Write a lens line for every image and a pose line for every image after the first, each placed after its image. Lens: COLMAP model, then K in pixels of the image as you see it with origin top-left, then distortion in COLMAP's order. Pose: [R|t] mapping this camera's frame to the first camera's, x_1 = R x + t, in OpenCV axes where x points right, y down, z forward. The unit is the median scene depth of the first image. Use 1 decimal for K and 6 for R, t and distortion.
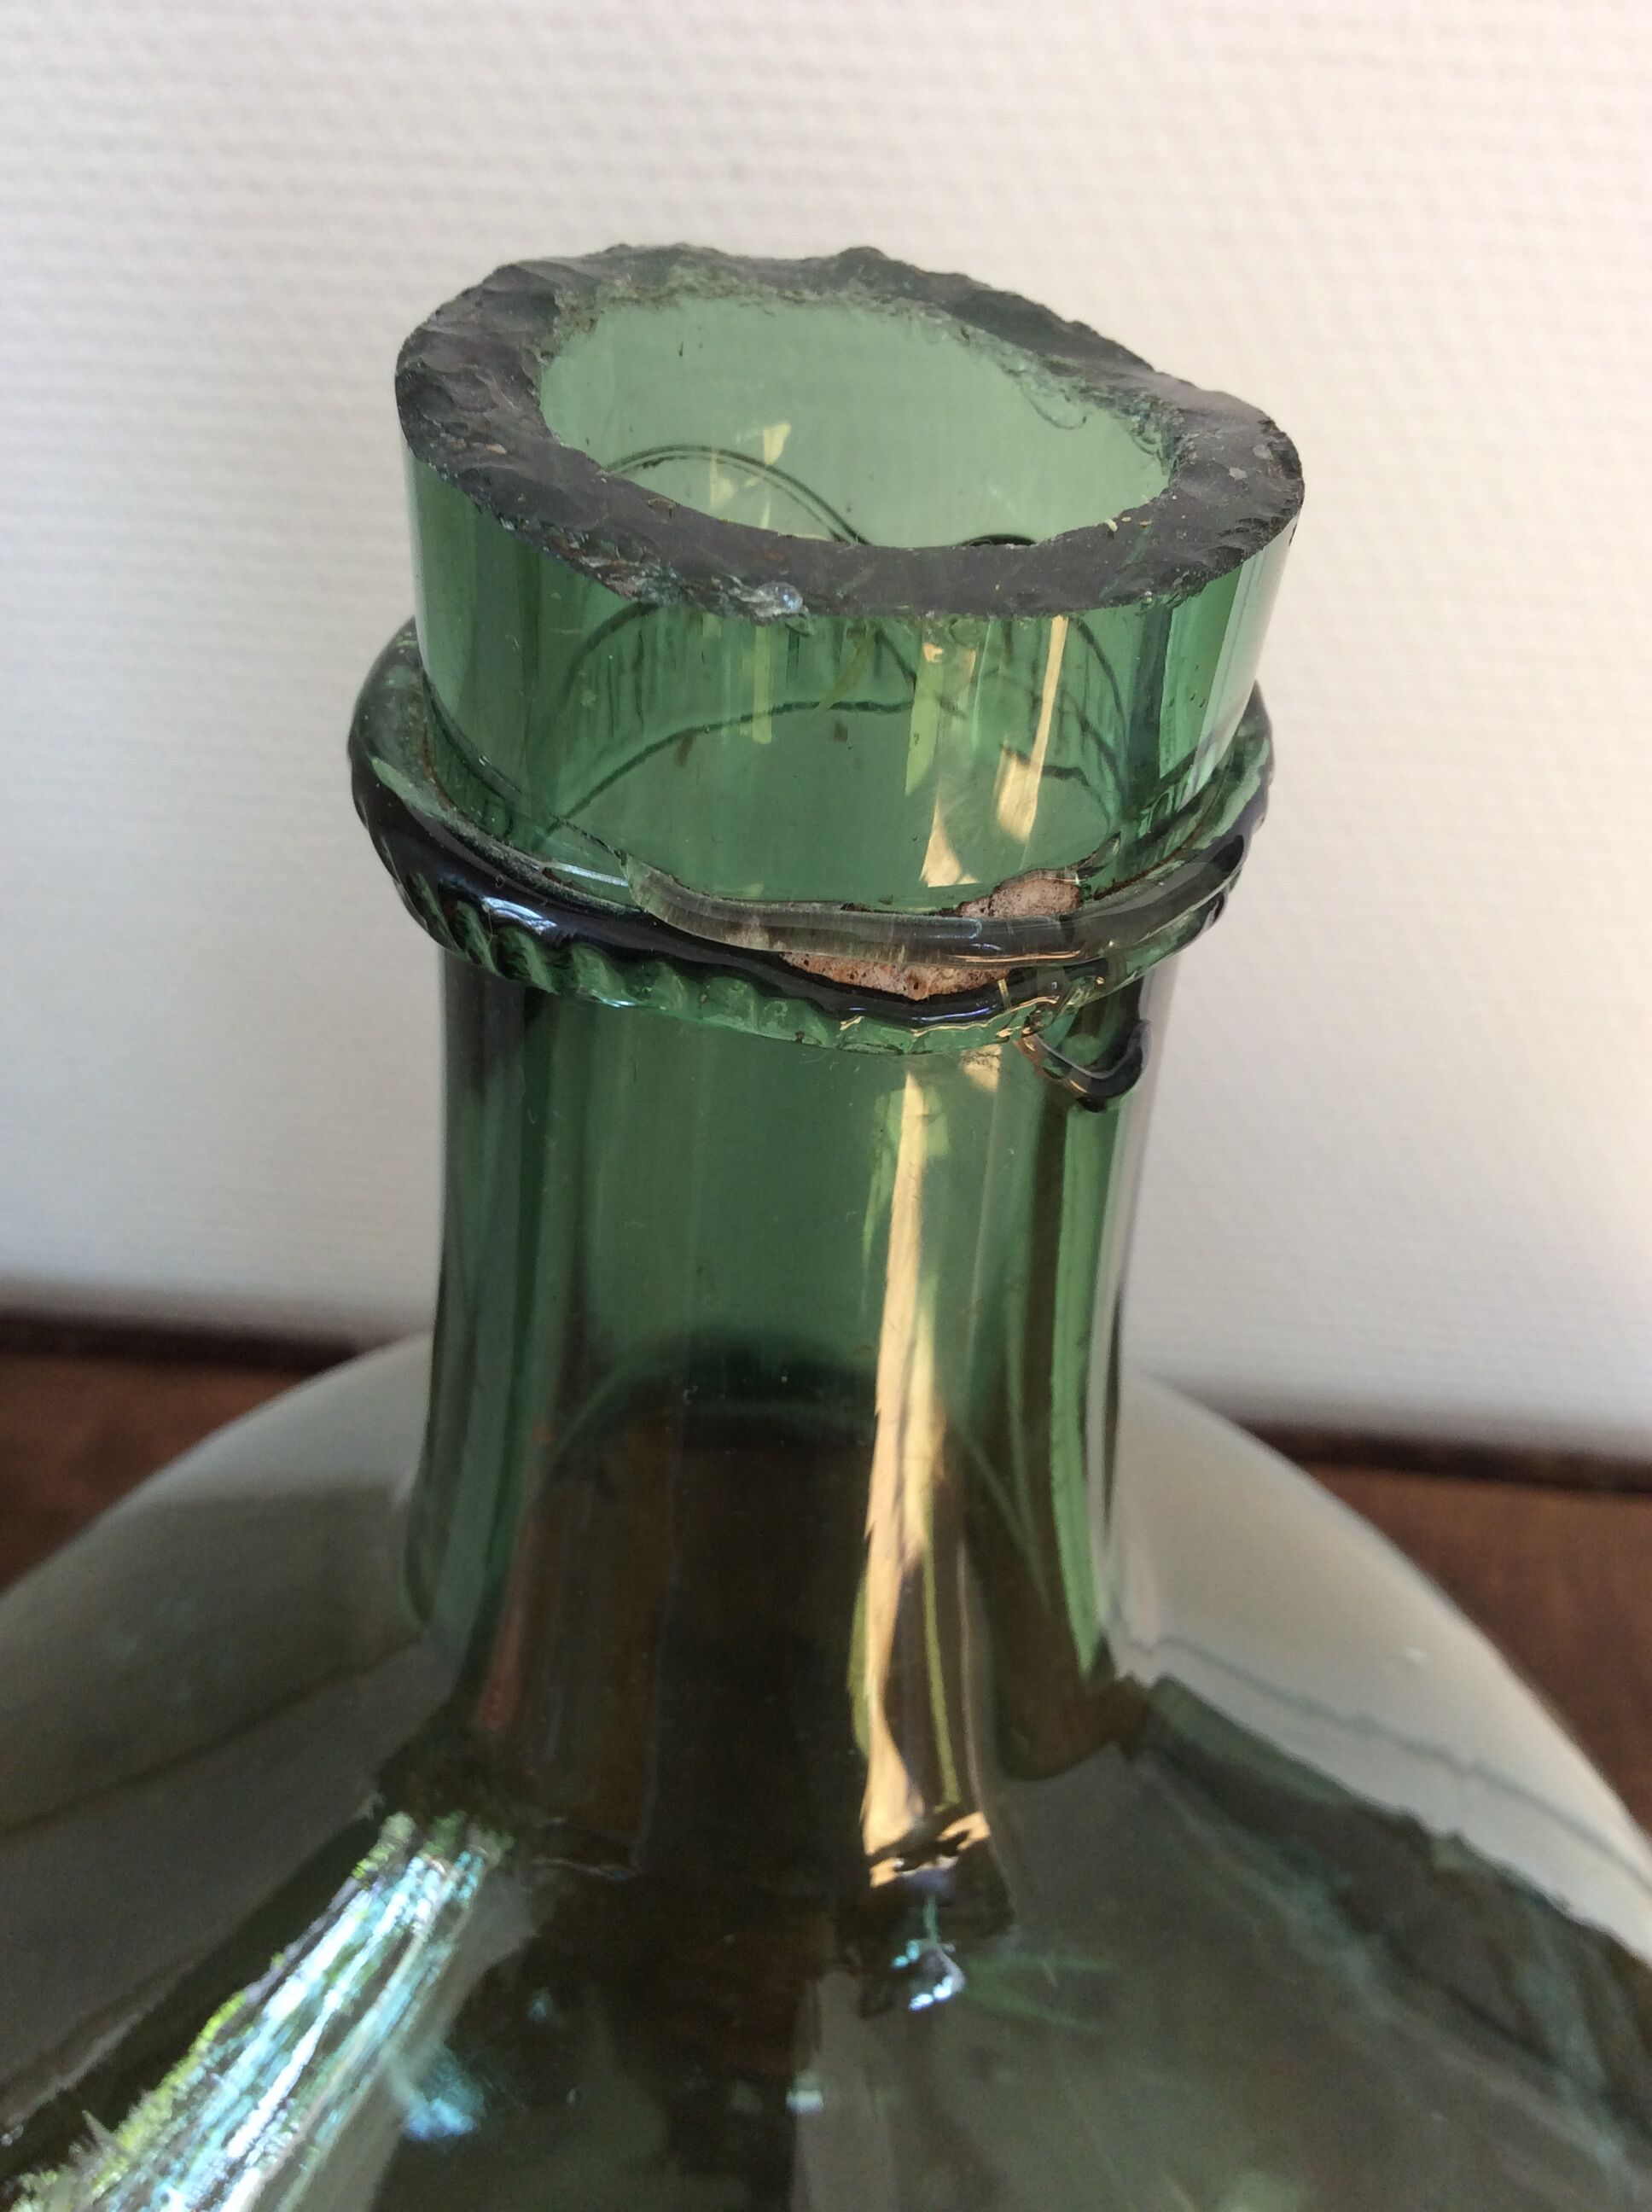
lens RADIAL K [[2087.0, 0, 815.5], [0, 2087.0, 1105.6], [0, 0, 1]] dist [-0.020568, -0.007459]
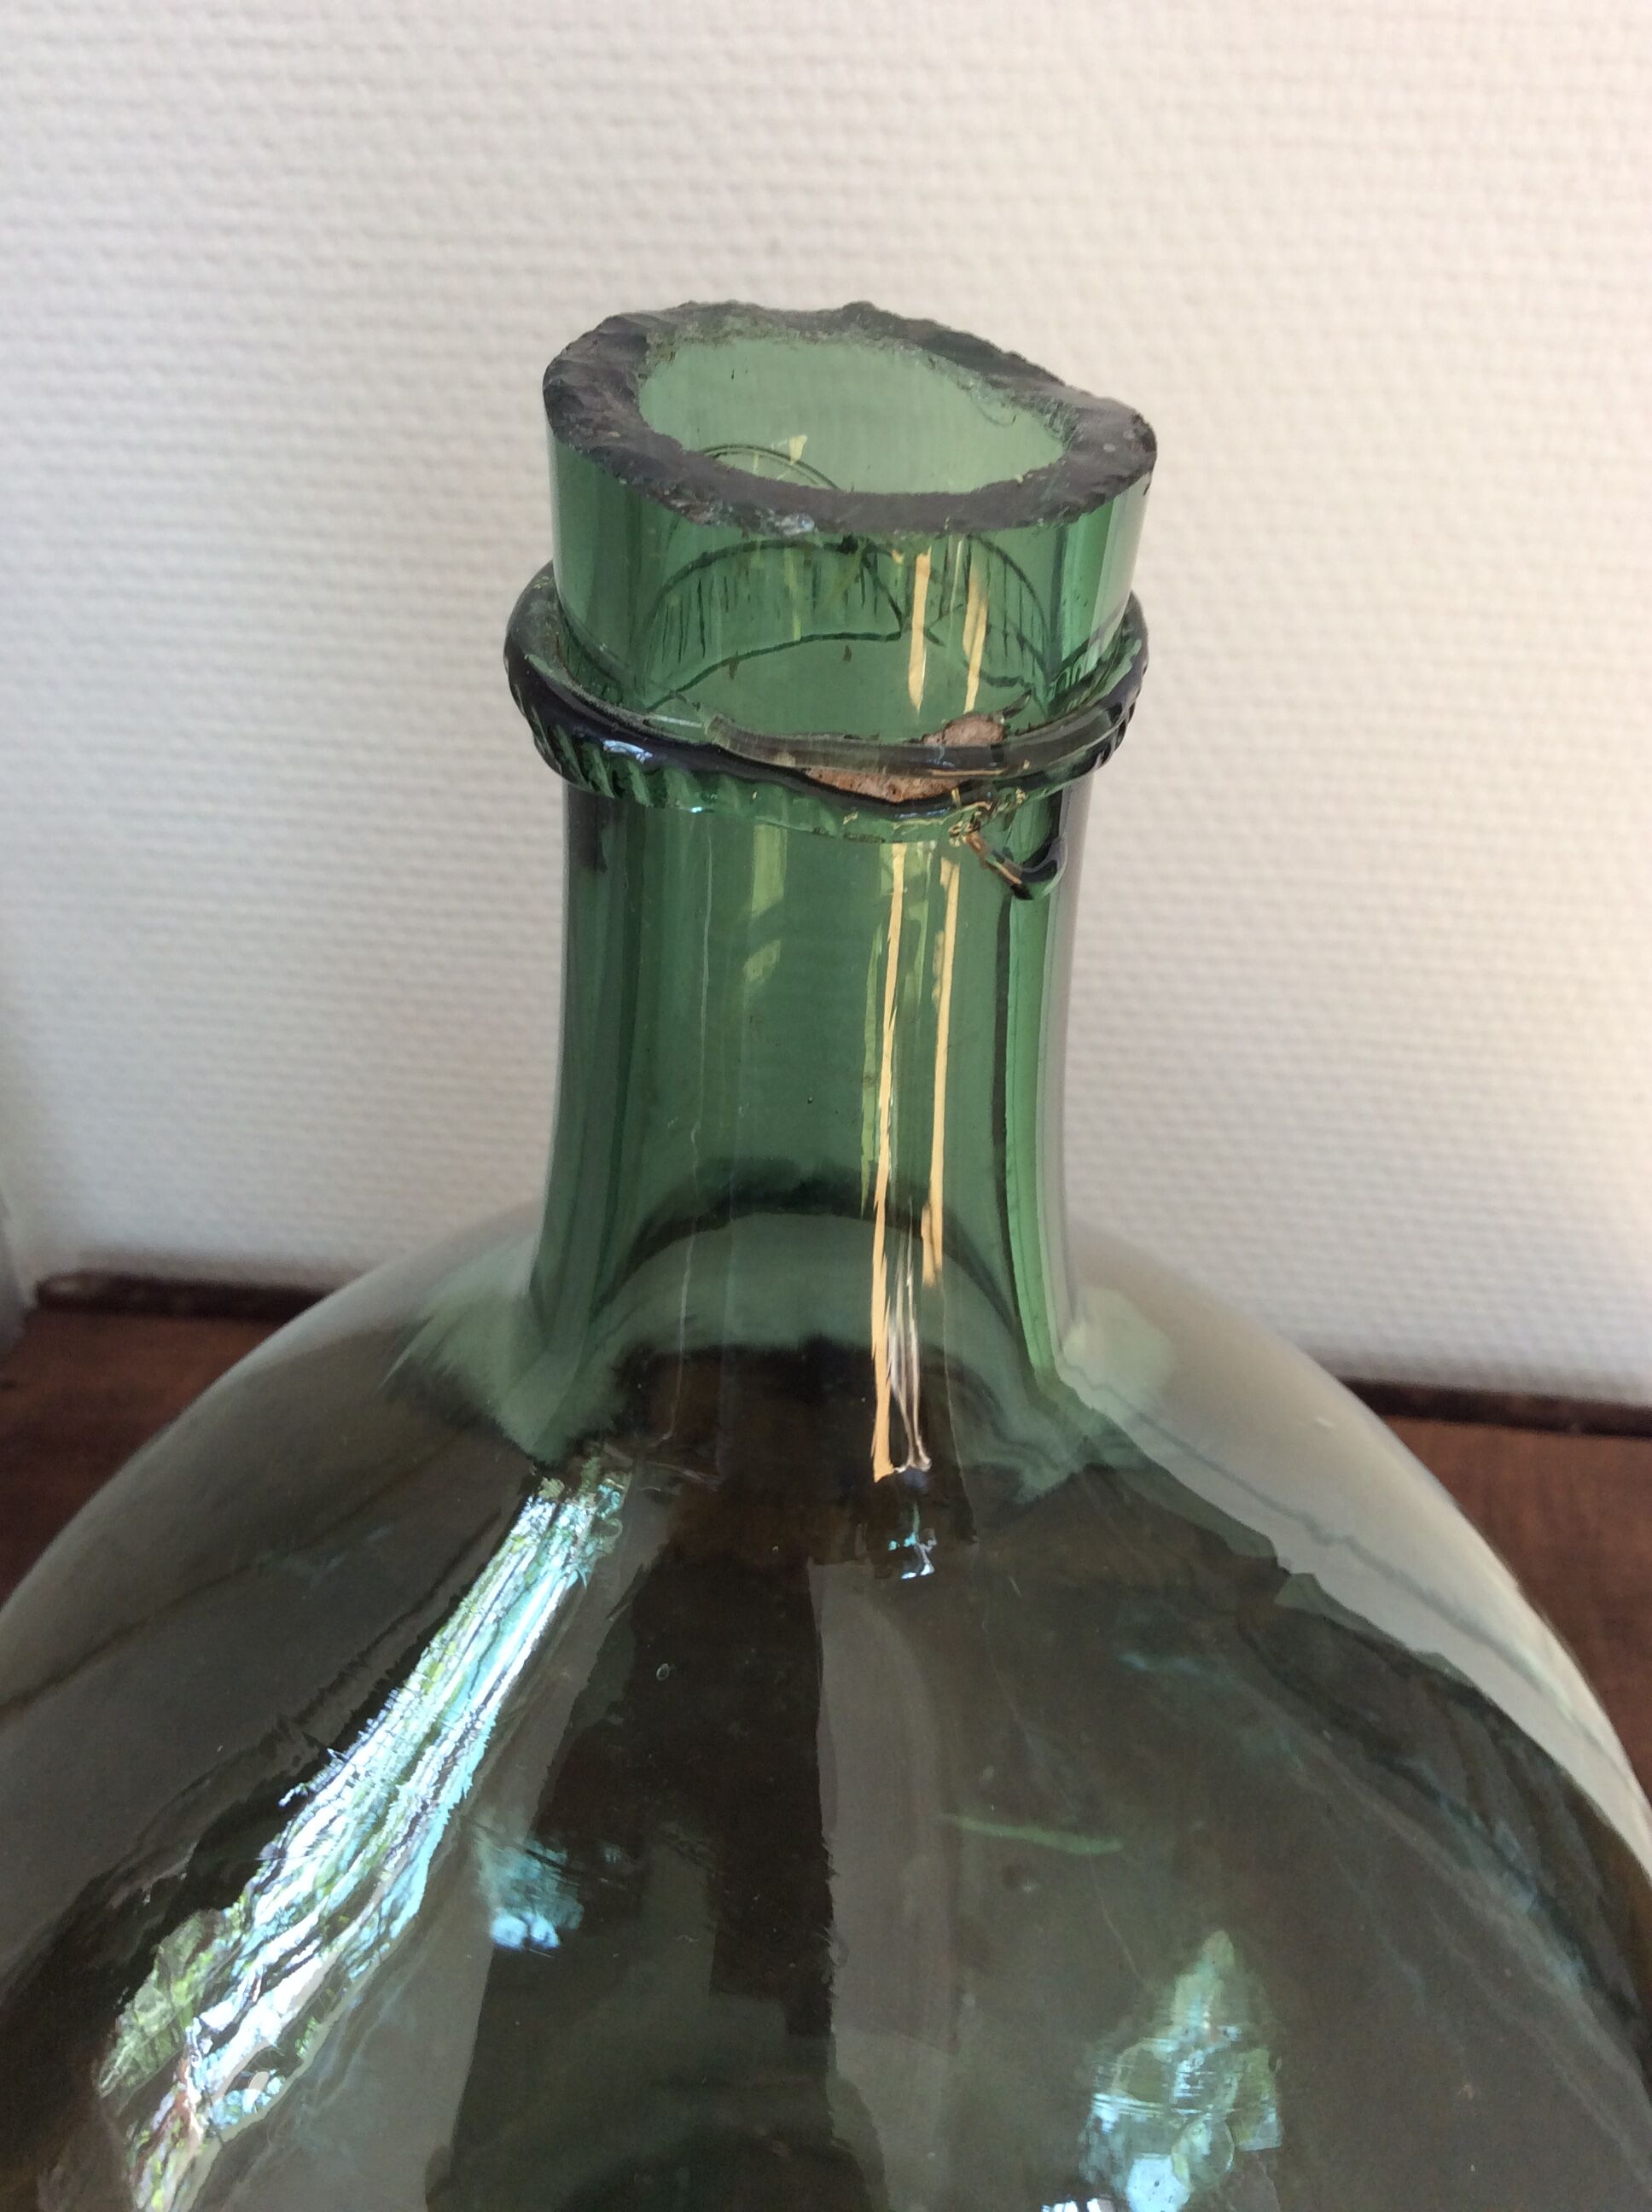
lens RADIAL K [[2046.1, 0, 826.0], [0, 2046.1, 1106.0], [0, 0, 1]] dist [0.003347, -0.007626]
pose [[0.999848, -0.007420, -0.015802, 0.018577], [0.007025, 0.999664, -0.024939, 0.180585], [0.015982, 0.024824, 0.999564, -0.405987]]
